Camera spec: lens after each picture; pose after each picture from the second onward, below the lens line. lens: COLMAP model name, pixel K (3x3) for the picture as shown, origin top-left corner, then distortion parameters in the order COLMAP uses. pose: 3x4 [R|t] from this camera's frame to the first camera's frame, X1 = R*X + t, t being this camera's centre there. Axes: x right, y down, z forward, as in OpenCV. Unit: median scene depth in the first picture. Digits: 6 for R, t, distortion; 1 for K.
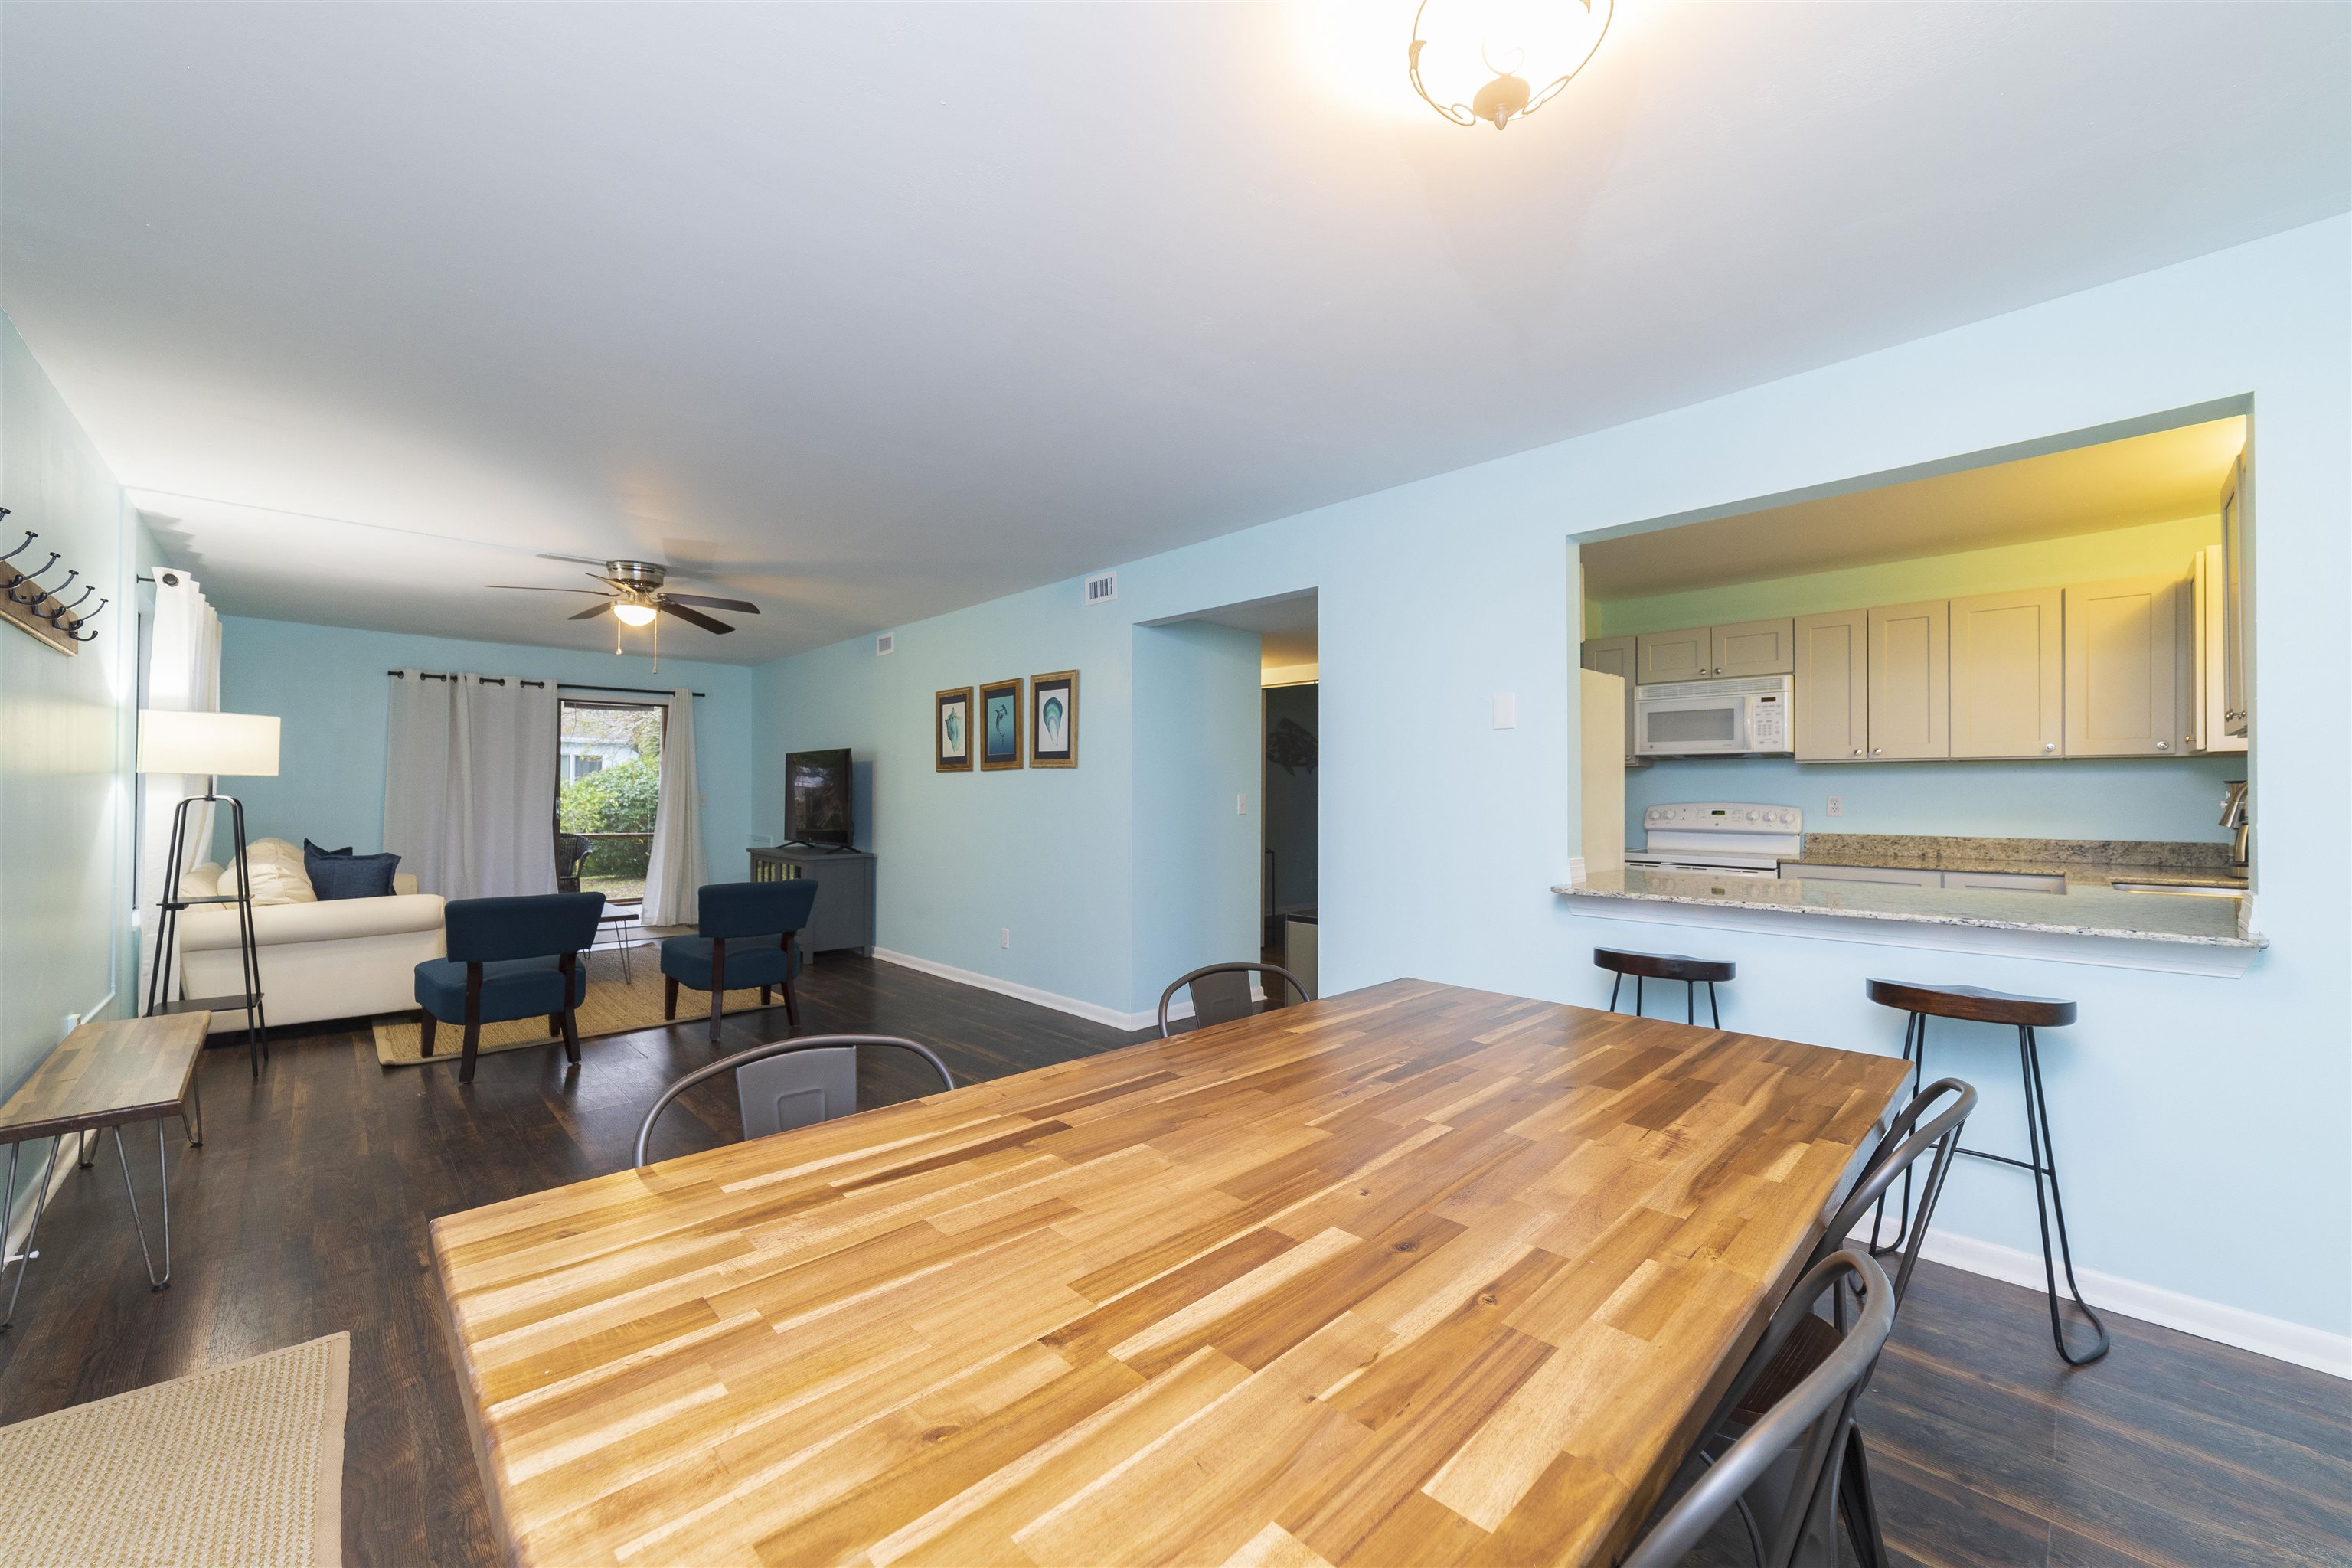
lens RADIAL K [[885.7, 0, 1163.6], [0, 885.7, 762.2], [0, 0, 1]] dist [-0.002171, -0.000083]
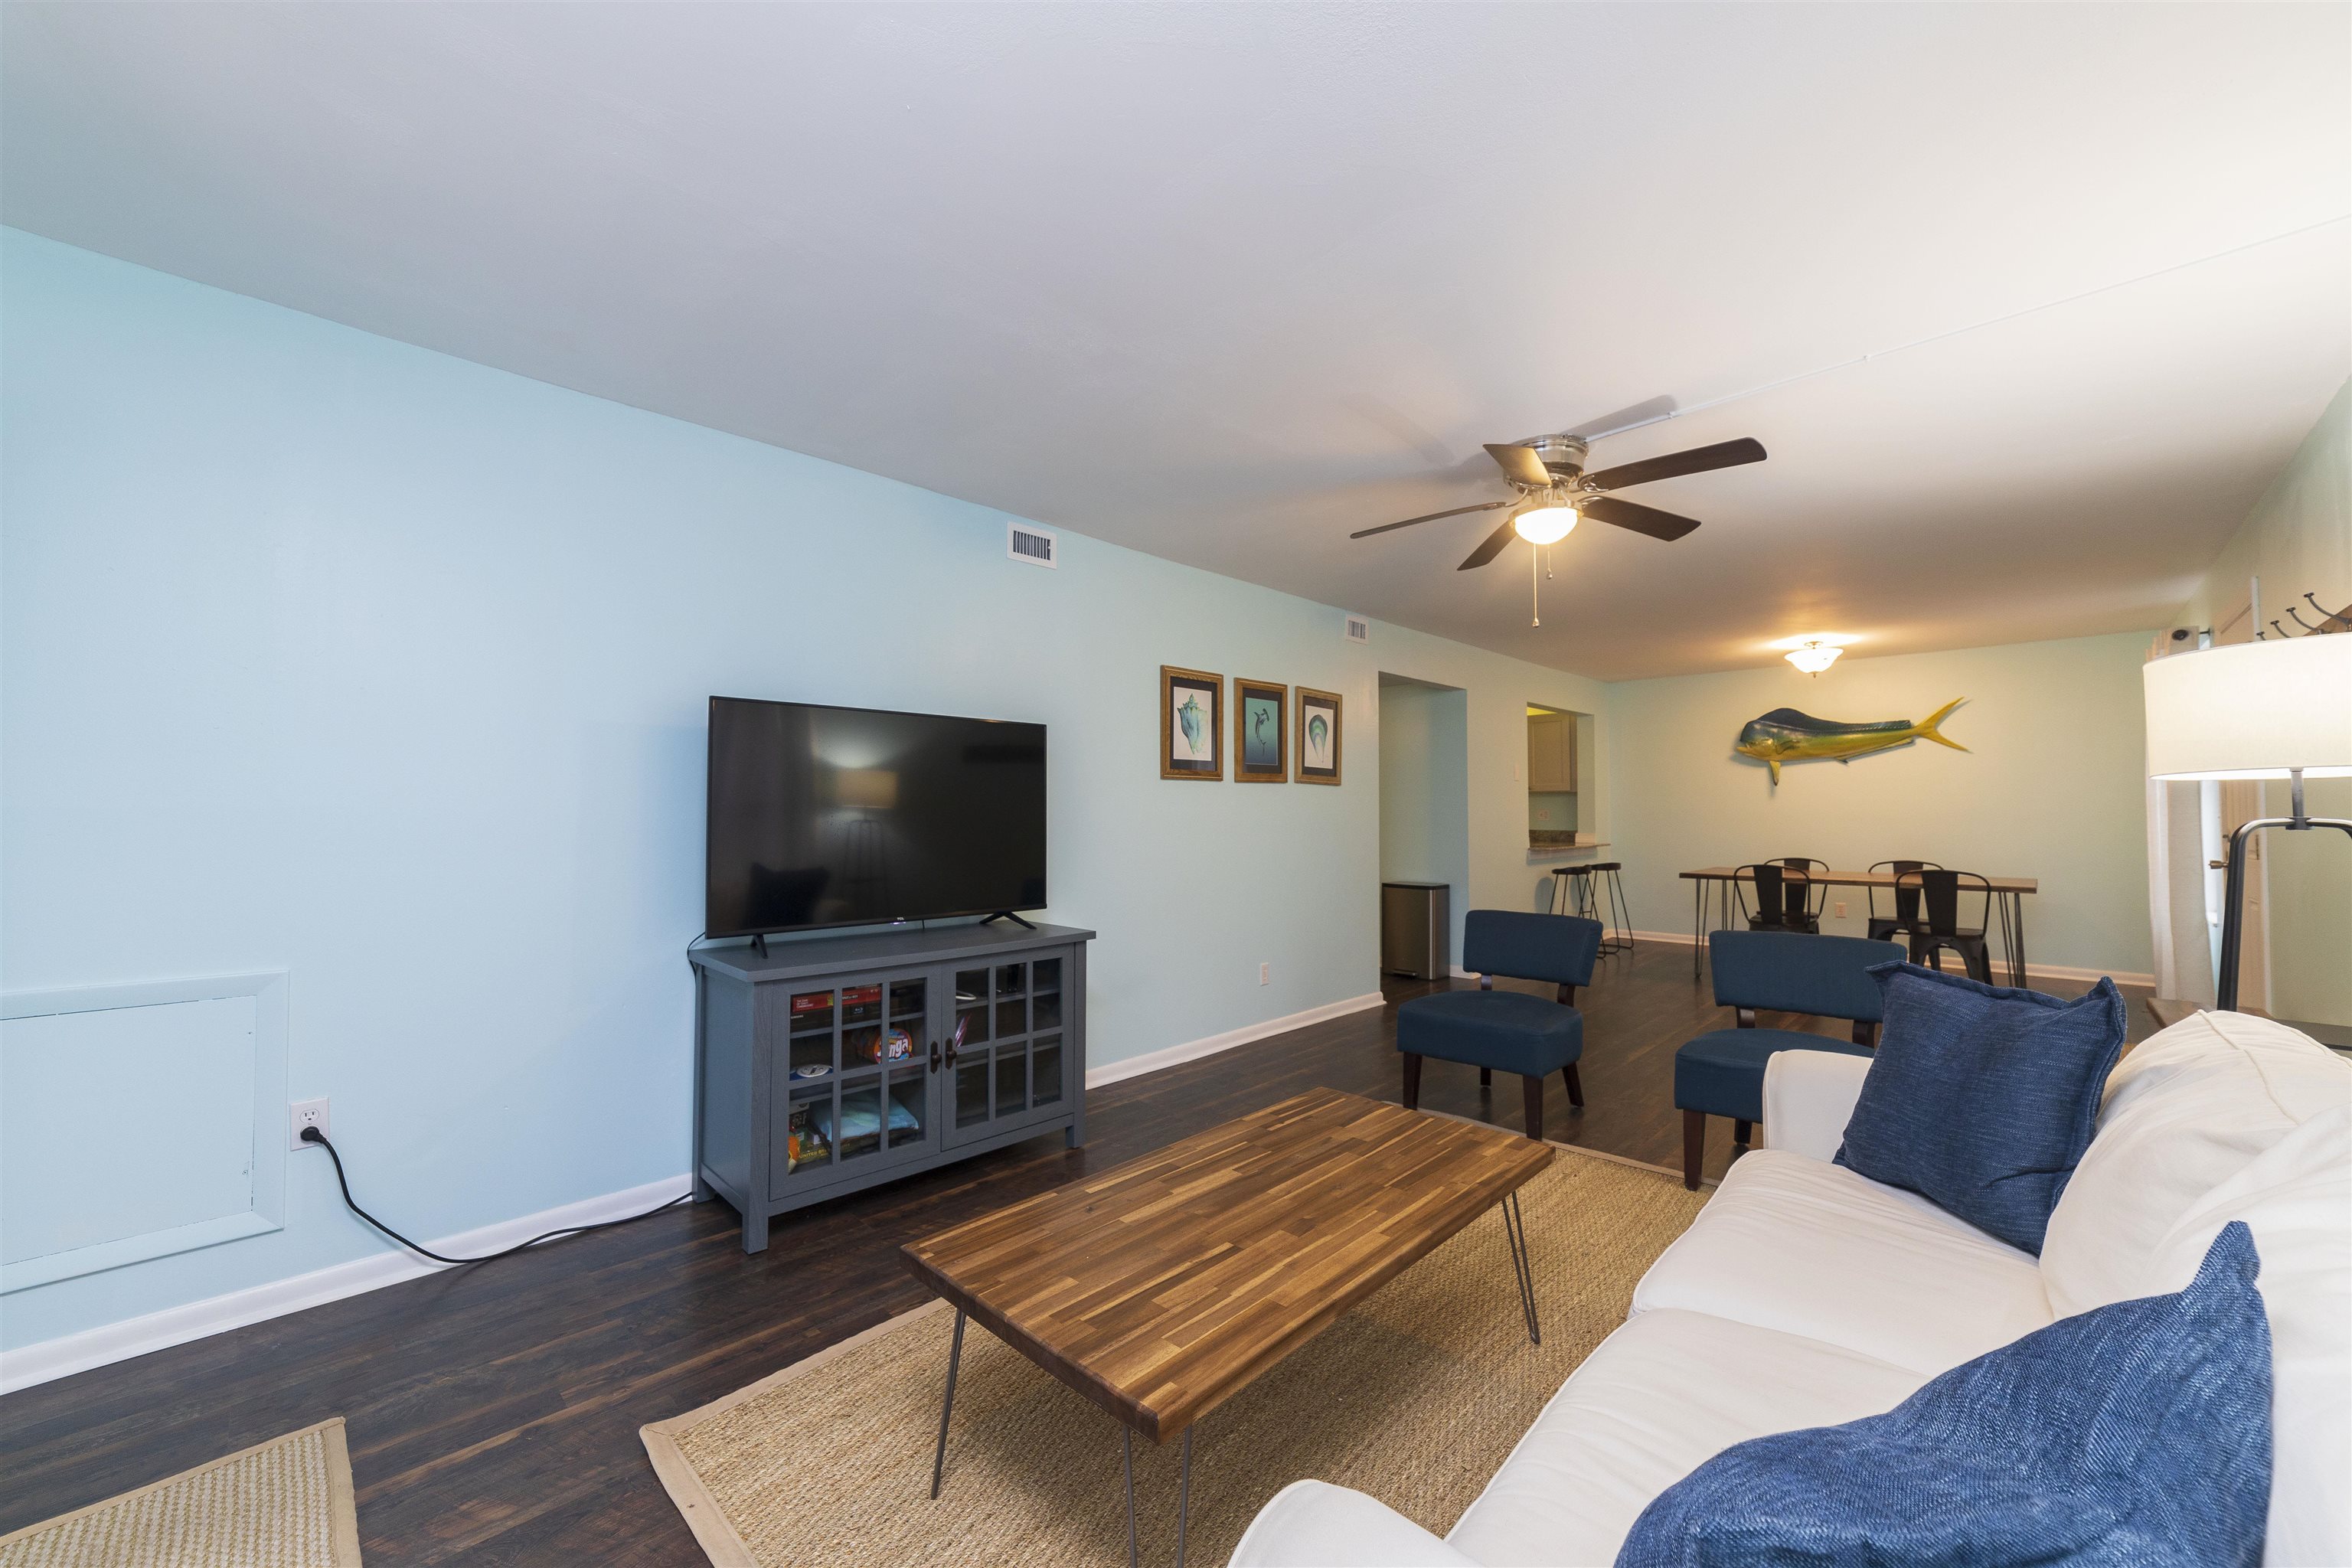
lens RADIAL K [[885.9, 0, 1167.1], [0, 885.9, 779.6], [0, 0, 1]] dist [-0.014395, -0.000057]
pose [[-0.024039, 0.031597, 0.999212, -1.034012], [-0.037369, 0.998773, -0.032482, 0.036827], [-0.999012, -0.038121, -0.022829, 1.091881]]
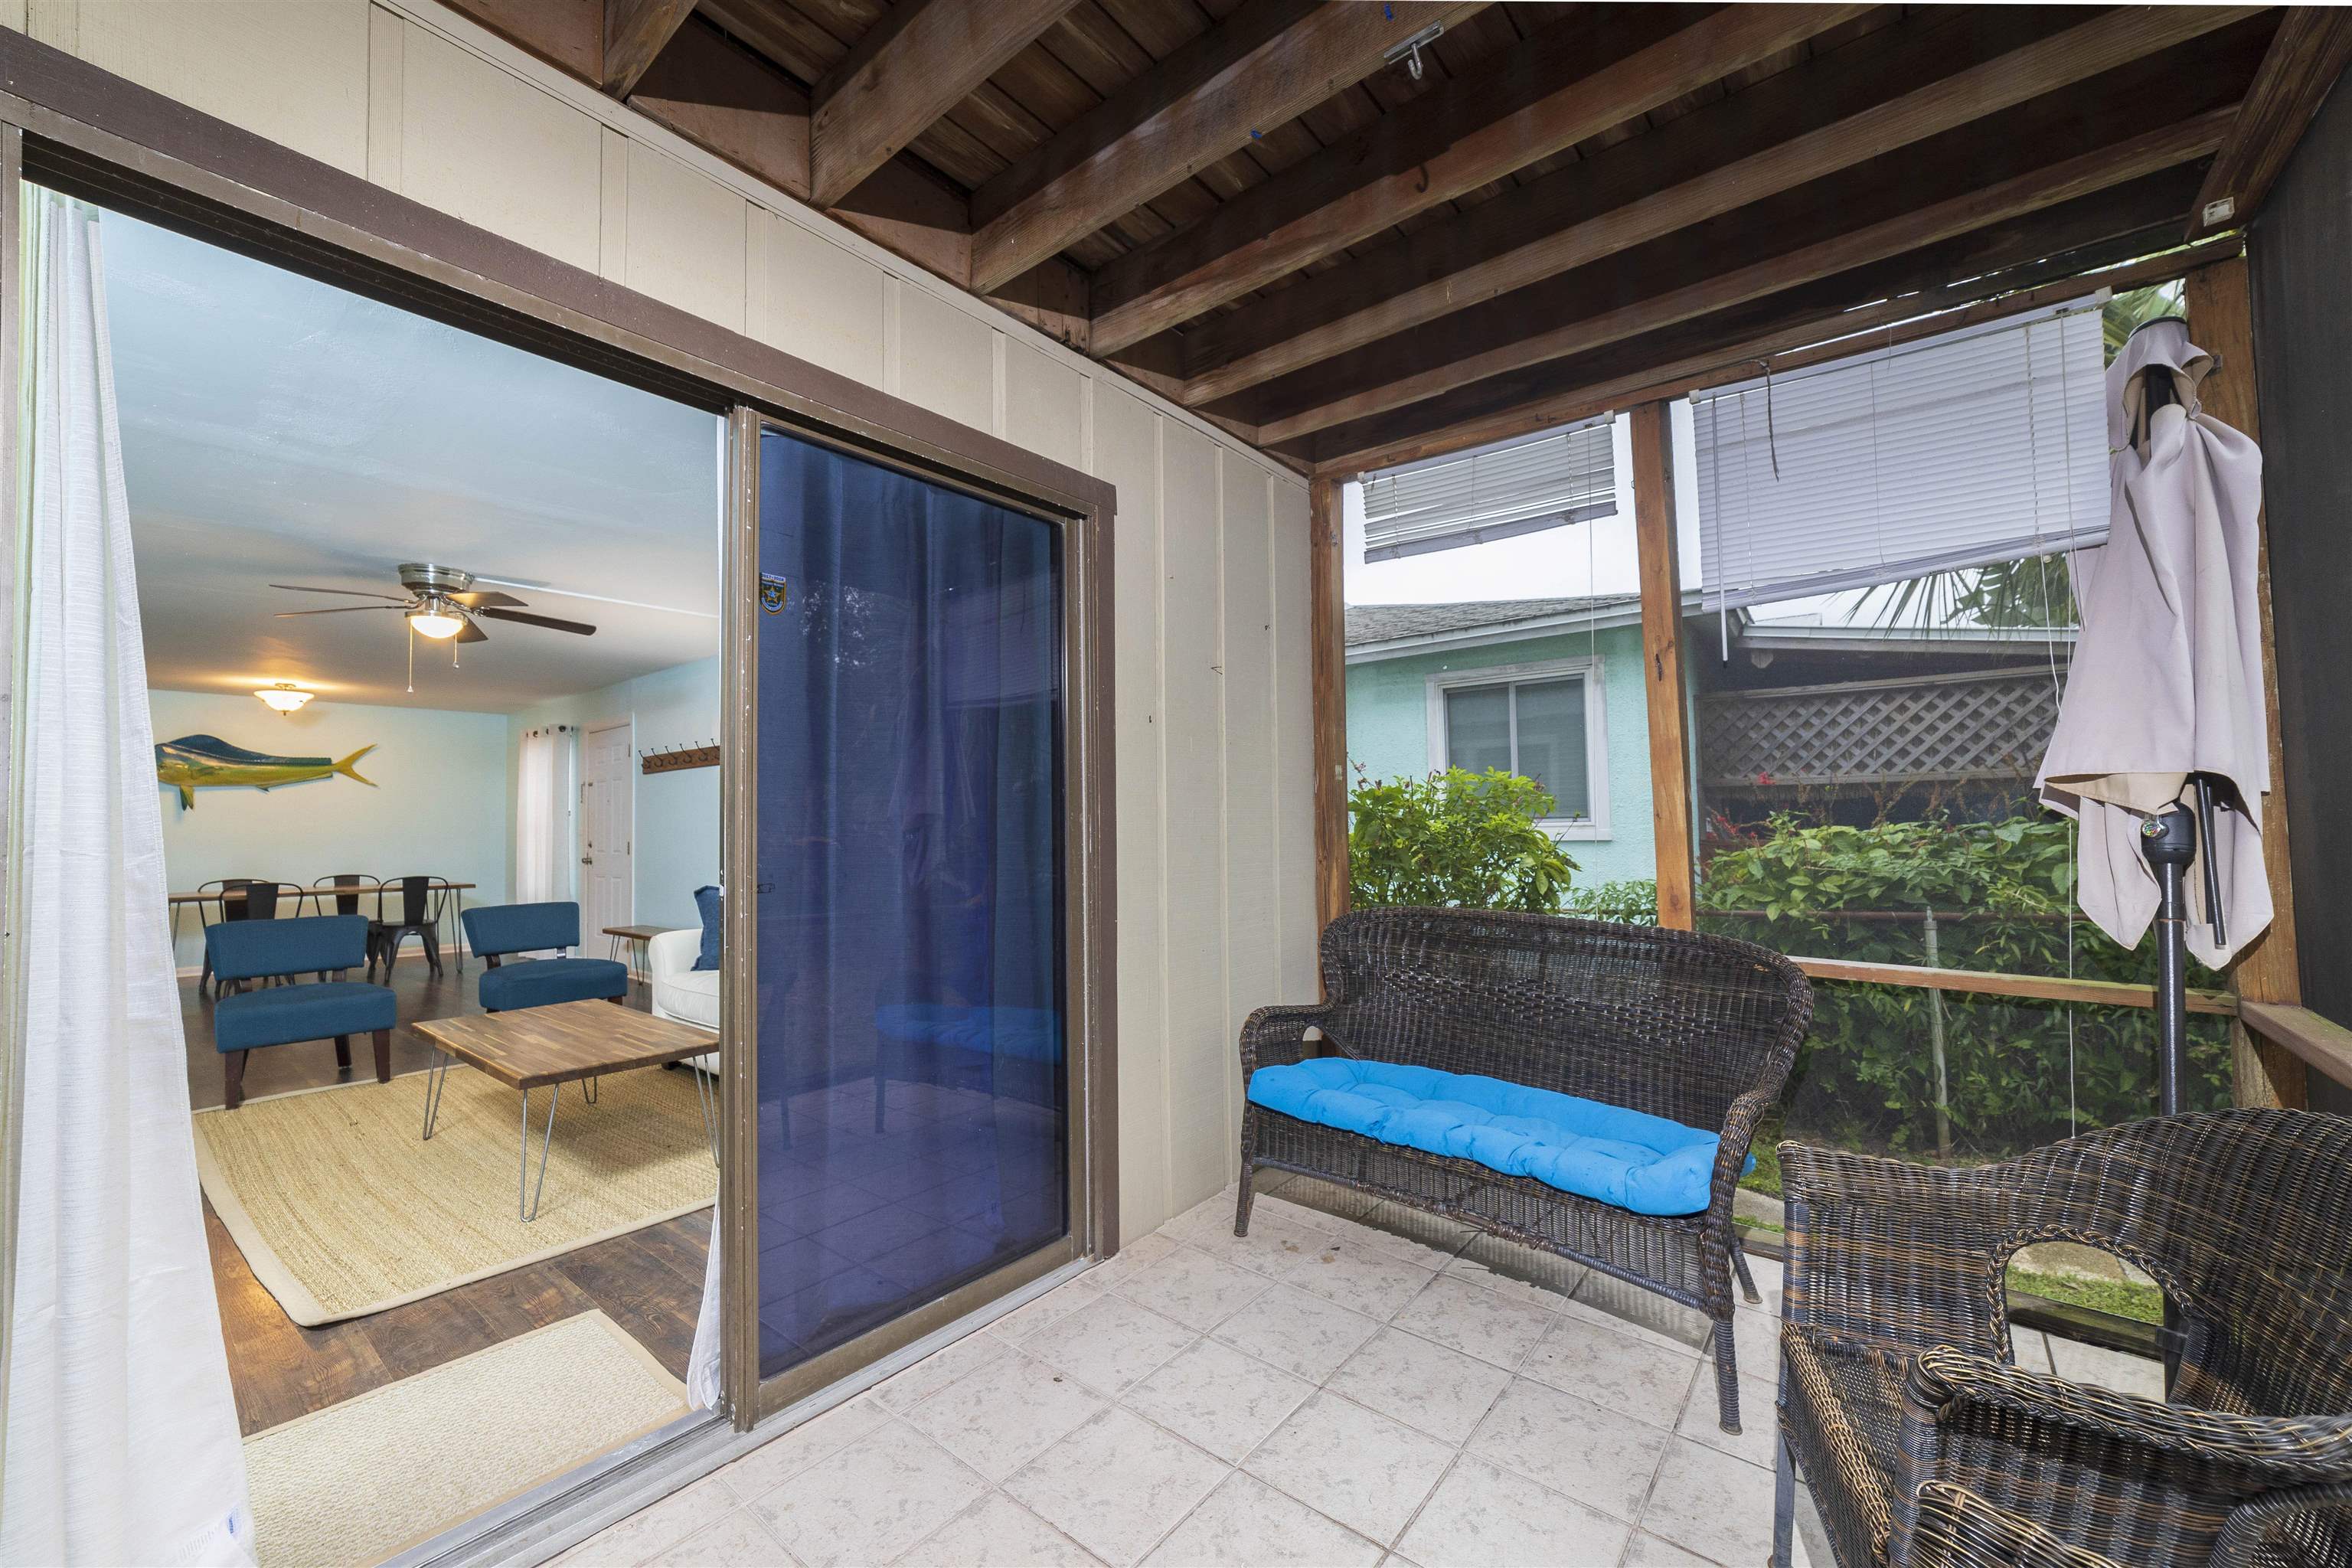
lens RADIAL K [[906.0, 0, 1170.2], [0, 906.0, 794.7], [0, 0, 1]] dist [-0.007020, -0.000120]
pose [[-0.992705, 0.004876, -0.120472, -1.047748], [0.013107, 0.997625, -0.067626, 0.056470], [0.119856, -0.068712, -0.990411, 1.679486]]
